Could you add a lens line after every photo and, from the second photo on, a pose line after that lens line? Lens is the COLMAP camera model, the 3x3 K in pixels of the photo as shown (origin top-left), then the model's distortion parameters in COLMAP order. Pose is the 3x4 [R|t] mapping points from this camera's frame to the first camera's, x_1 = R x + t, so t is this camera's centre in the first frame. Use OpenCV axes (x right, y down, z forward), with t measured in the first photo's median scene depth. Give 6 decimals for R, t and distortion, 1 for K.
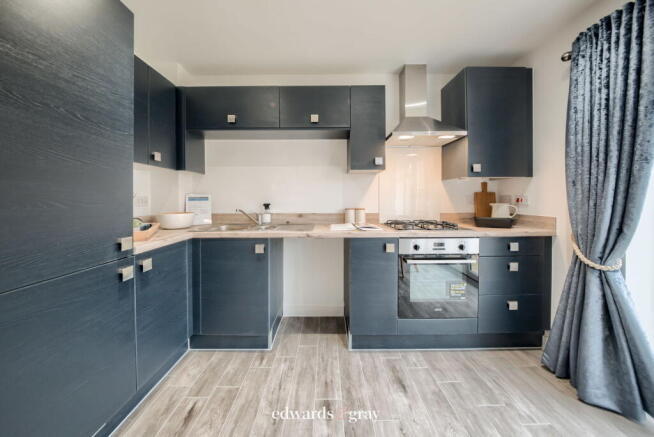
lens RADIAL K [[228.5, 0, 347.2], [0, 228.5, 201.3], [0, 0, 1]] dist [-0.011824, 0.000172]
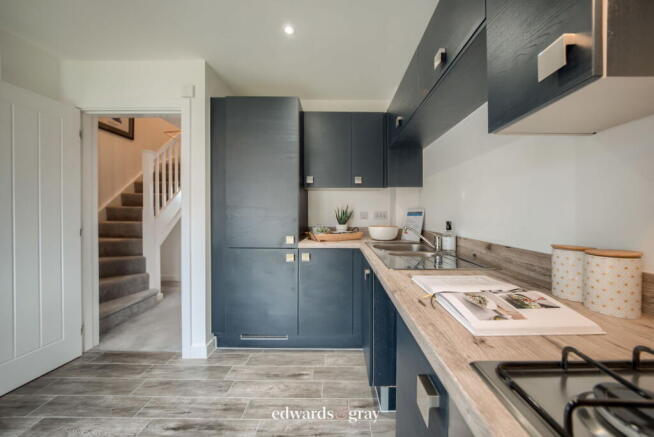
lens RADIAL K [[238.5, 0, 327.0], [0, 238.5, 218.5], [0, 0, 1]] dist [-0.000183, -0.000012]
pose [[-0.087757, 0.018281, -0.995974, 0.549269], [-0.014744, 0.999698, 0.019648, -0.008506], [0.996033, 0.016409, -0.087461, 1.044562]]
